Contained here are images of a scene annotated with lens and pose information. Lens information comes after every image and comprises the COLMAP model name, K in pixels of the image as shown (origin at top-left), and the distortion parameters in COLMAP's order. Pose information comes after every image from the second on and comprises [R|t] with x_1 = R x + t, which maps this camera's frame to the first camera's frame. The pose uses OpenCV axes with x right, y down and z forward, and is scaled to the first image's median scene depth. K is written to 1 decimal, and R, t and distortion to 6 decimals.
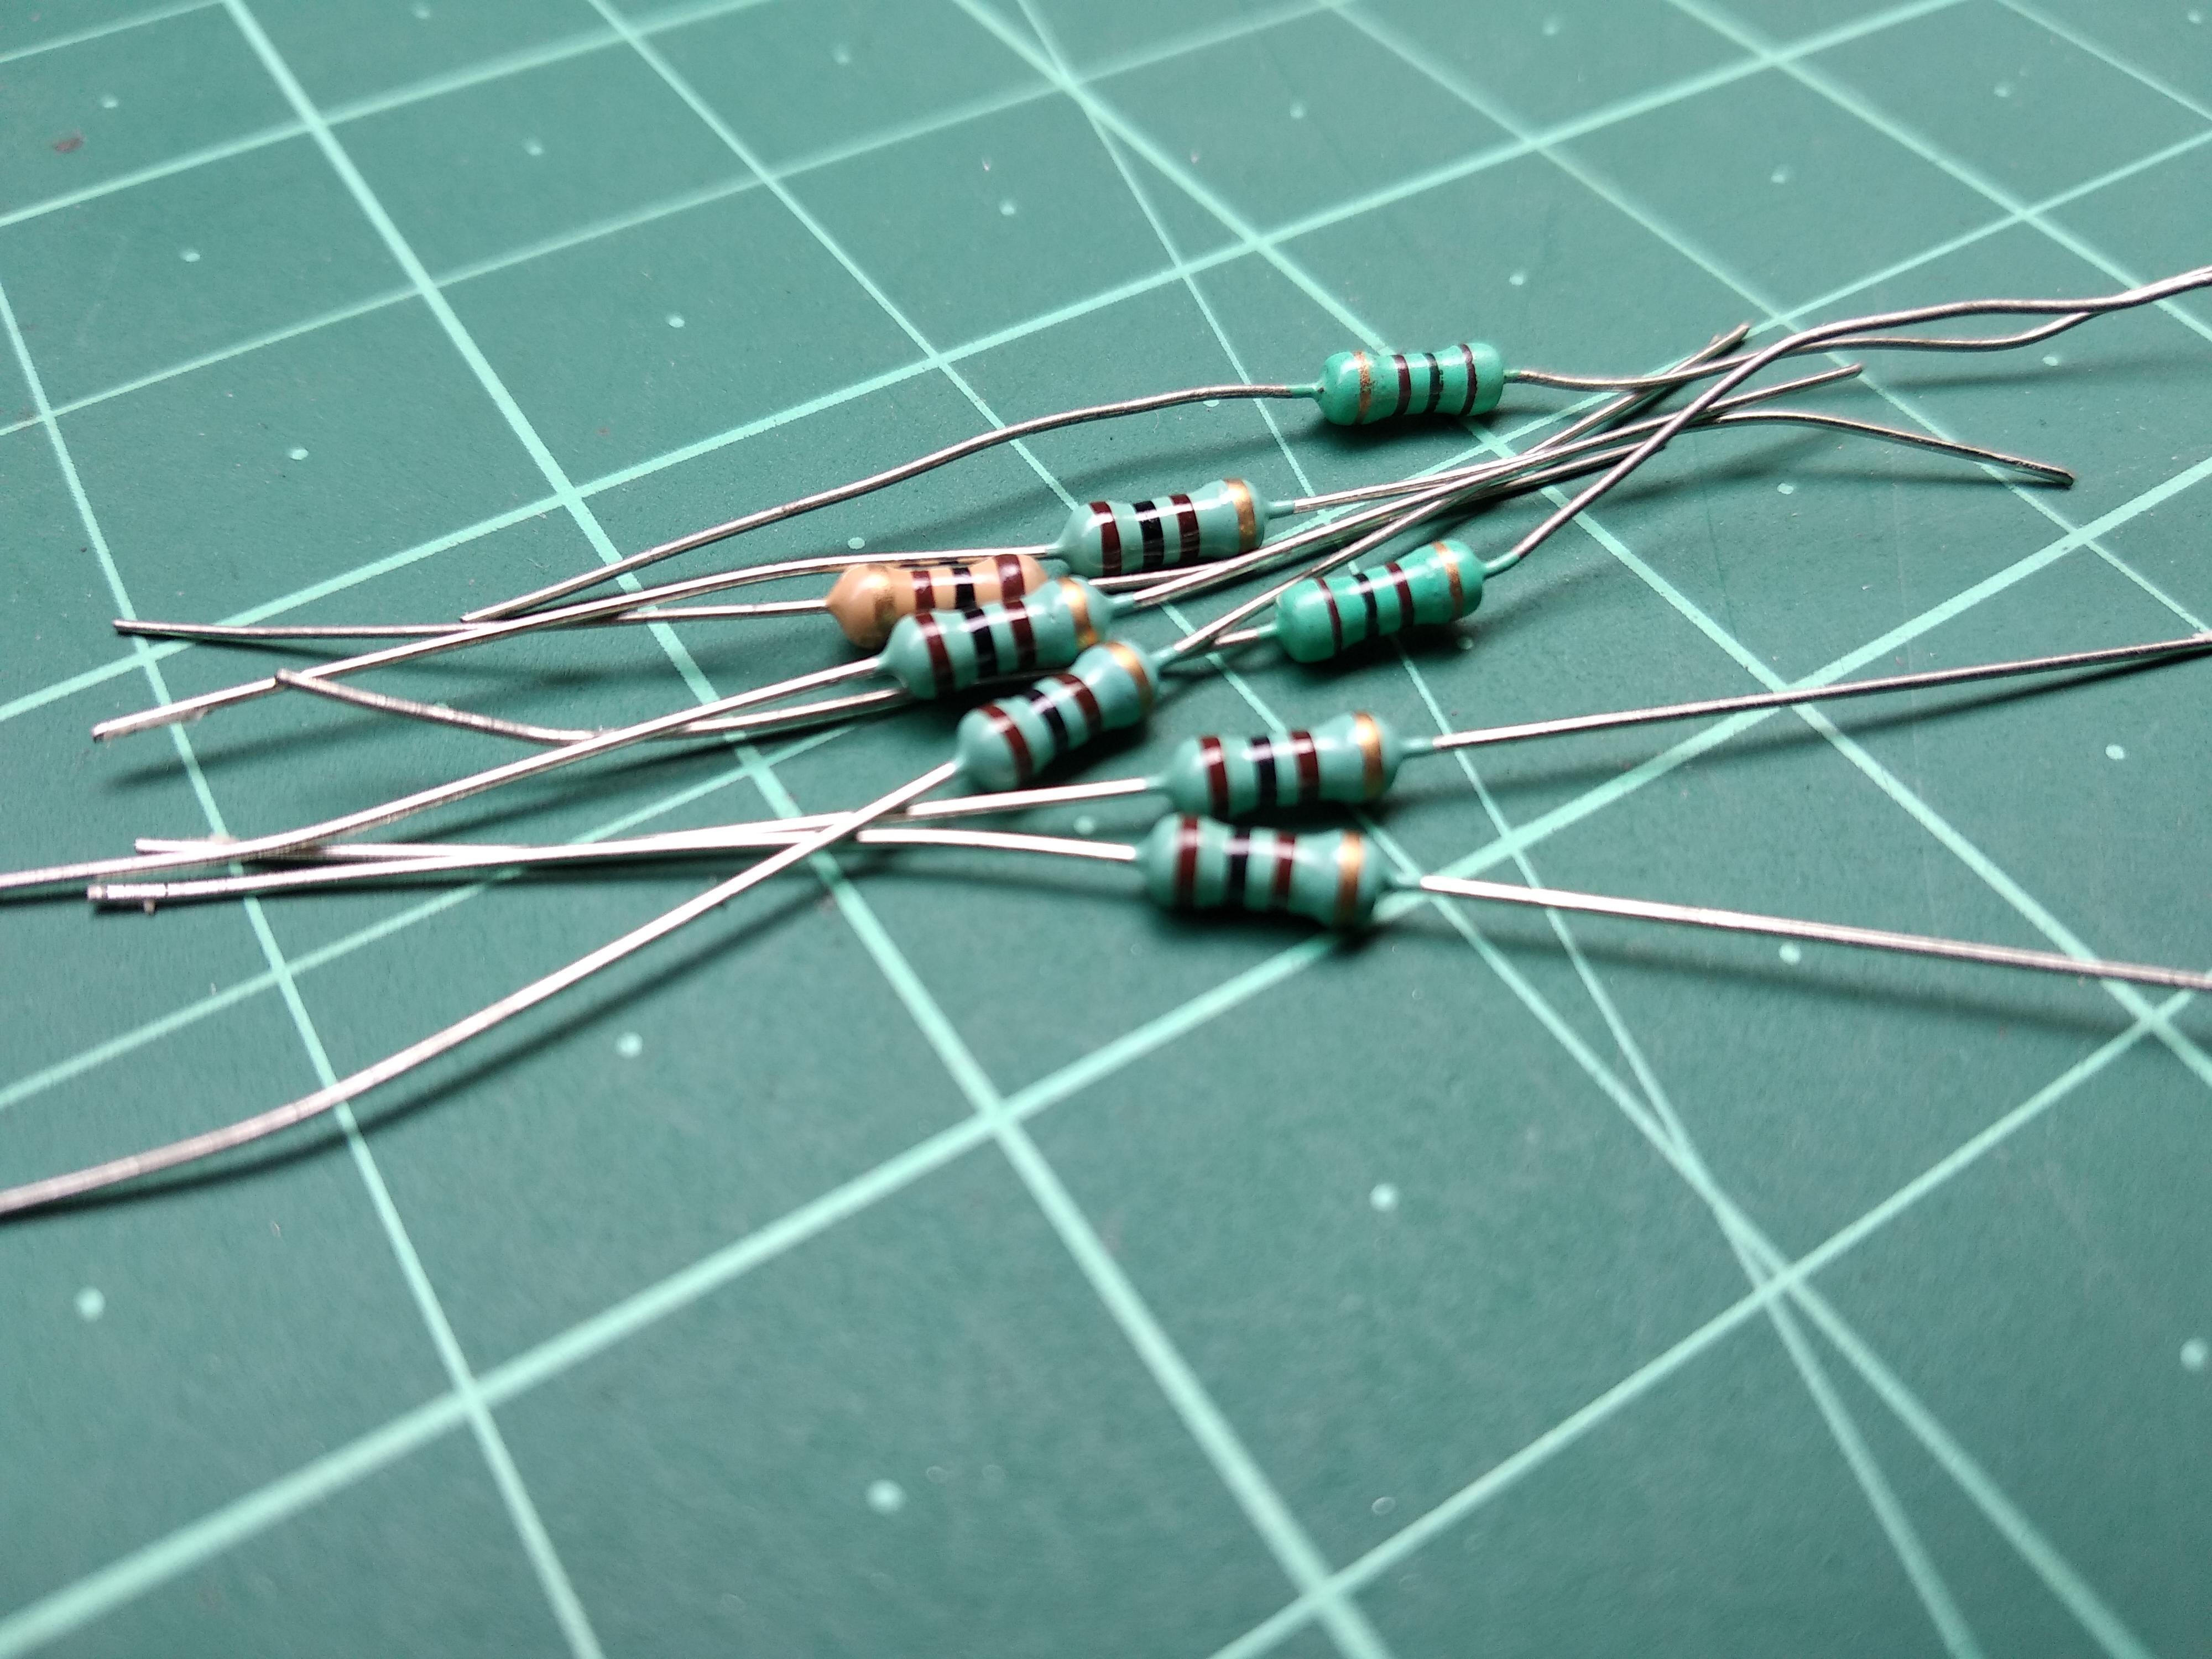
lens RADIAL K [[1857.4, 0, 1106.0], [0, 1857.4, 829.5], [0, 0, 1]] dist [0.007227, -0.130802]
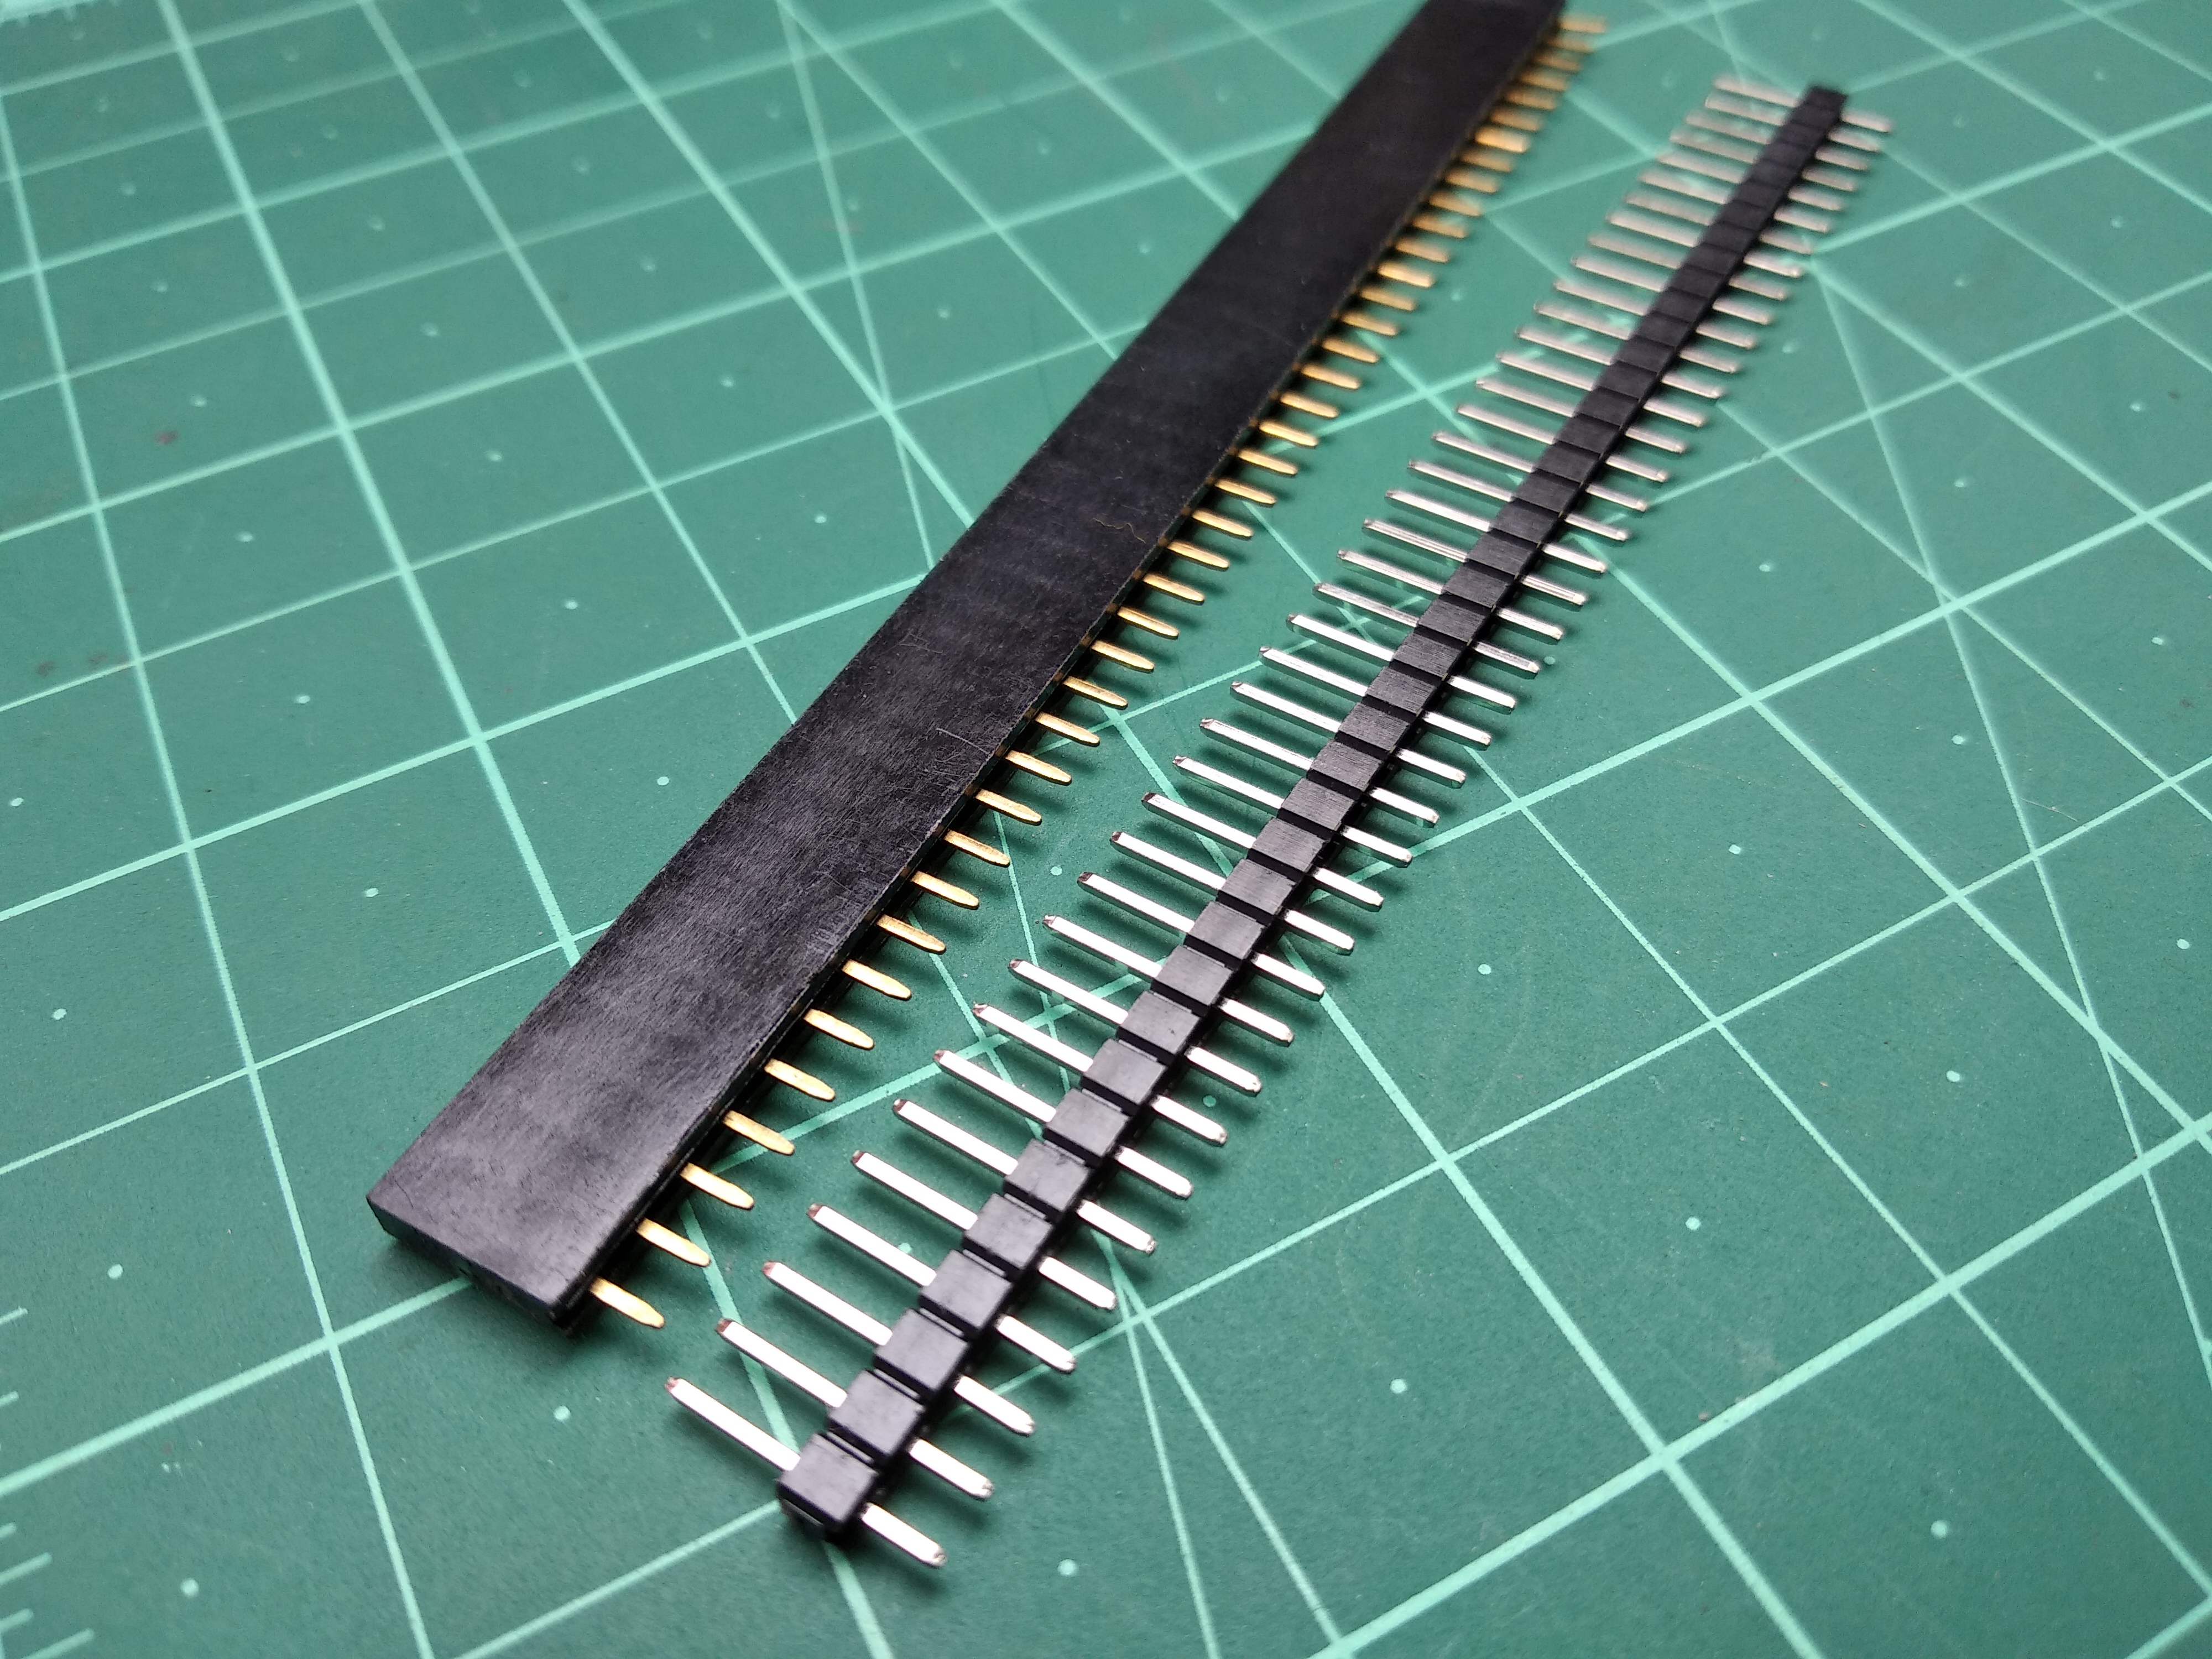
lens RADIAL K [[1782.5, 0, 1096.3], [0, 1782.5, 834.0], [0, 0, 1]] dist [0.066890, -0.208954]
pose [[0.996756, 0.039376, -0.070186, 0.307671], [-0.039527, 0.999218, -0.000766, -0.123404], [0.070101, 0.003538, 0.997534, -0.393711]]
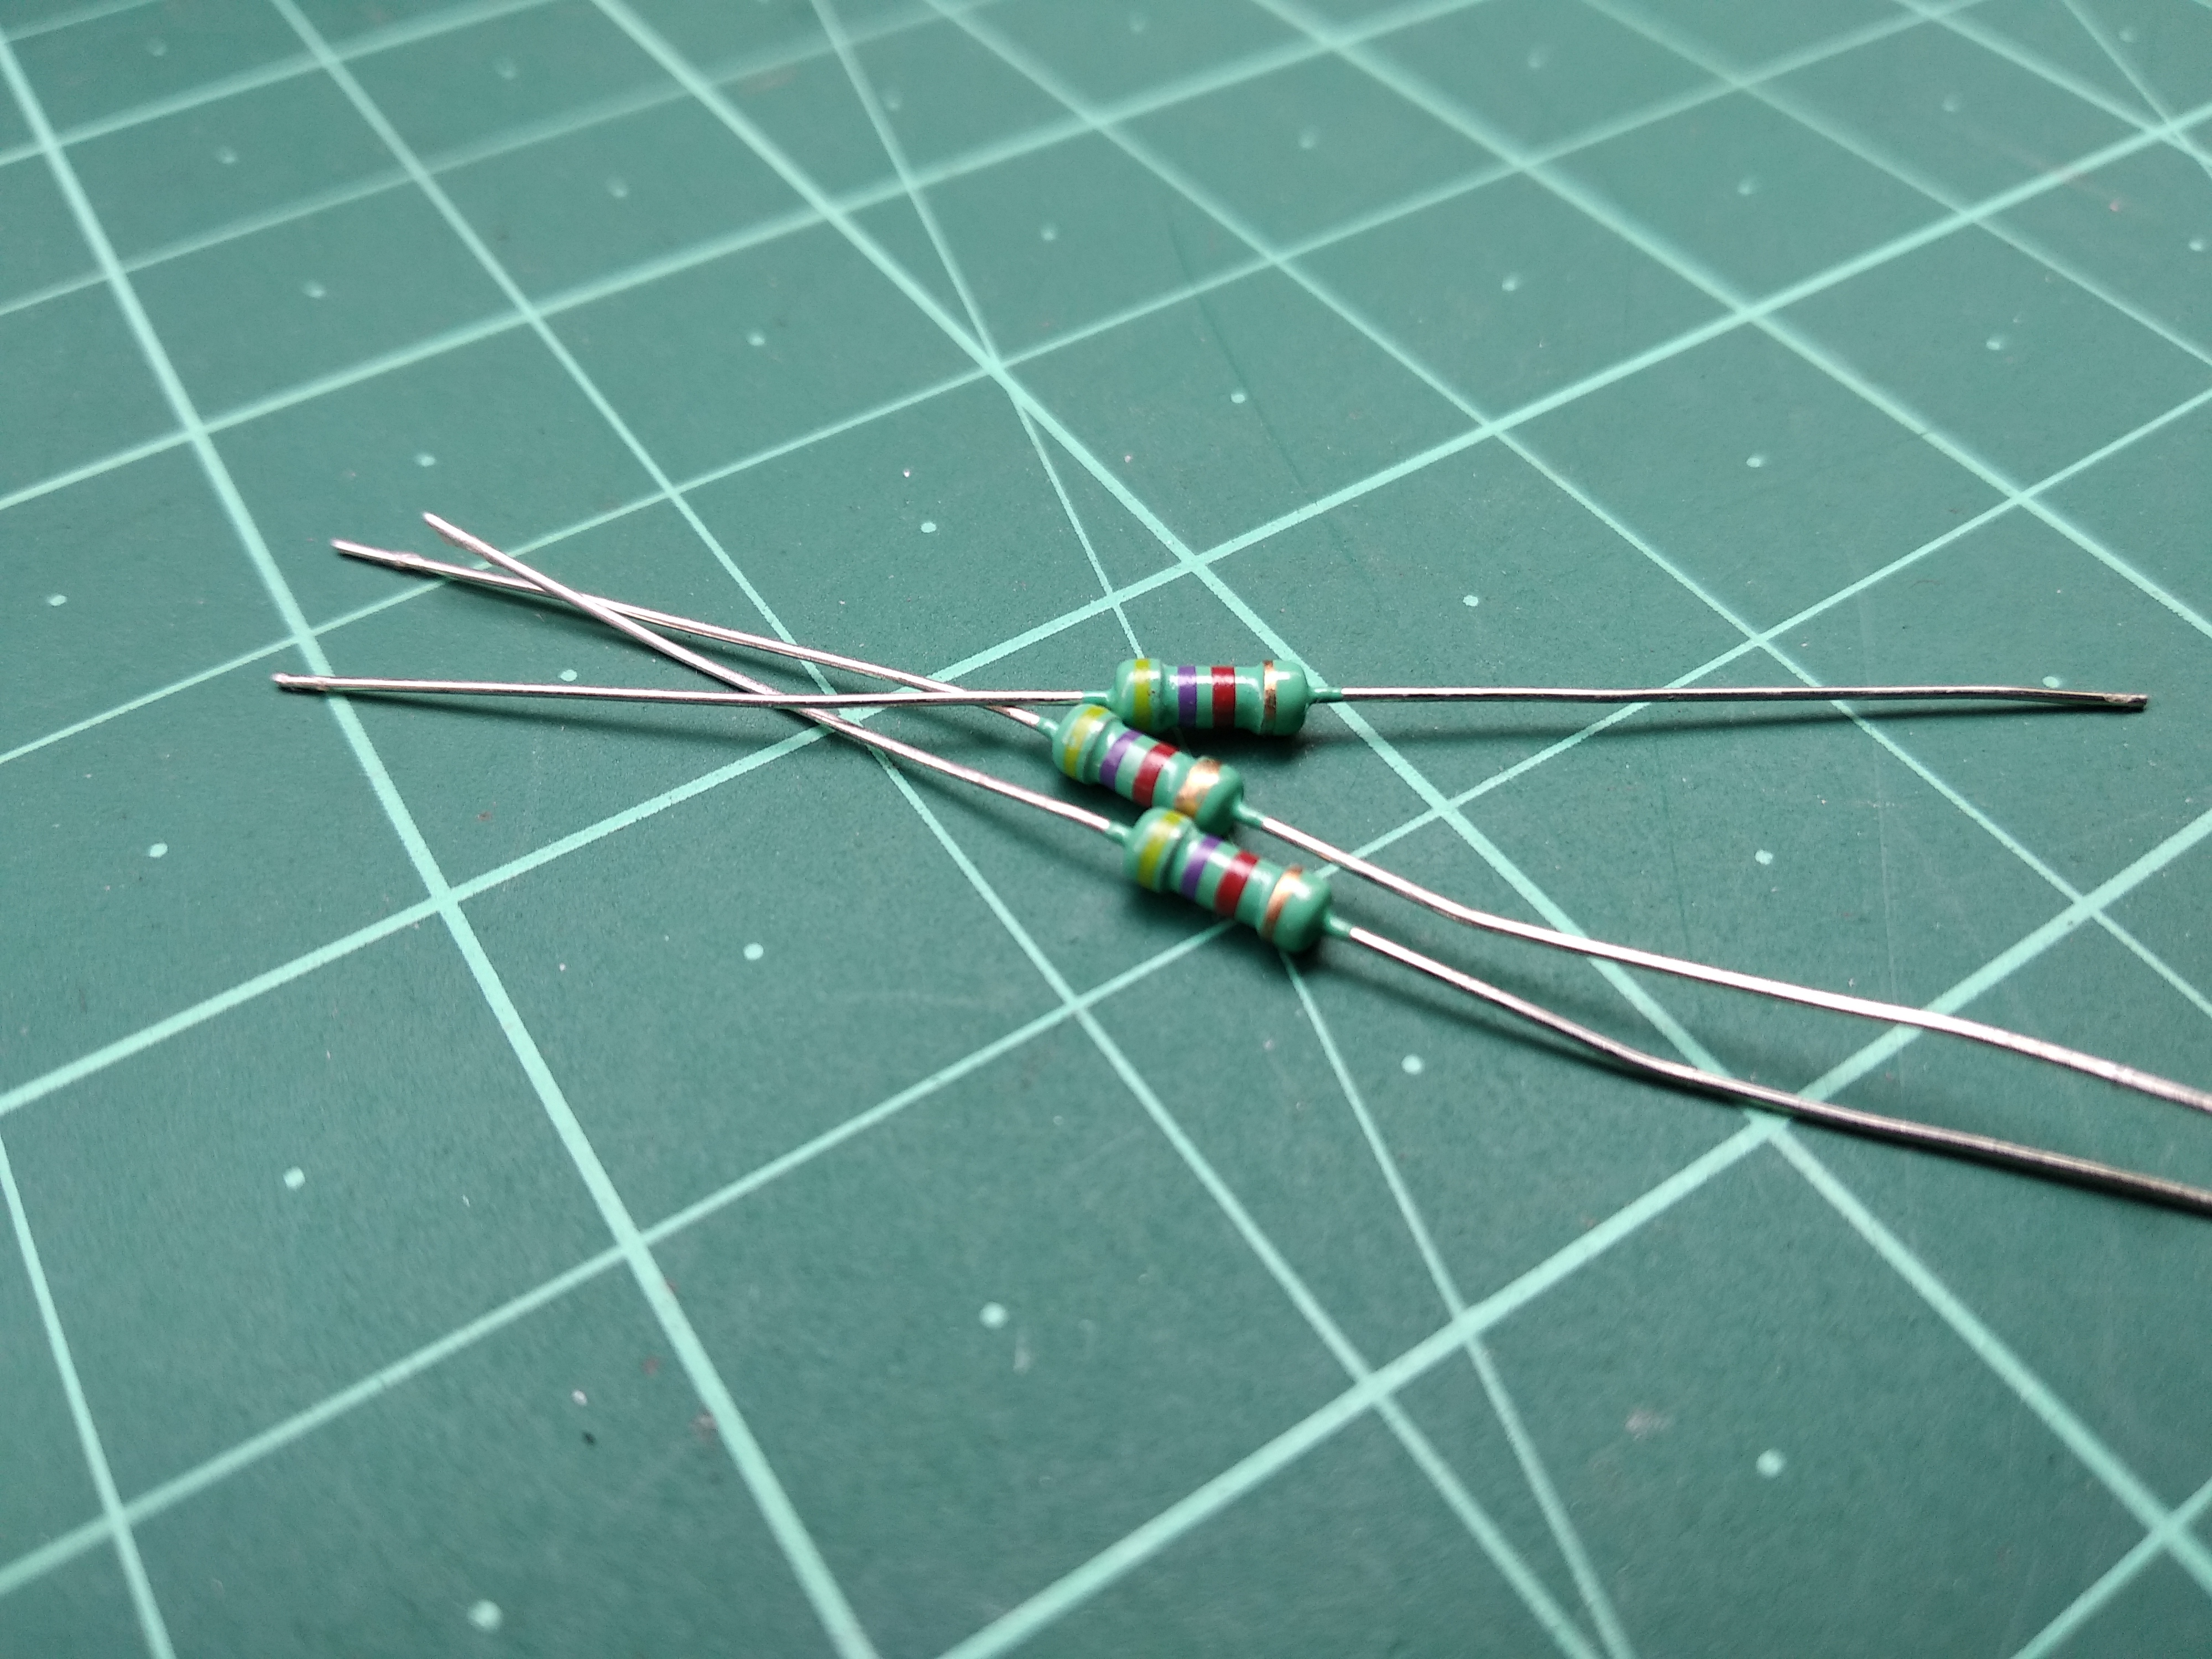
lens RADIAL K [[1857.4, 0, 1106.0], [0, 1857.4, 829.5], [0, 0, 1]] dist [0.007227, -0.130802]
pose [[0.999783, -0.020059, -0.005611, 0.046628], [0.019952, 0.999629, -0.018564, -0.192598], [0.005981, 0.018448, 0.999812, 0.076728]]
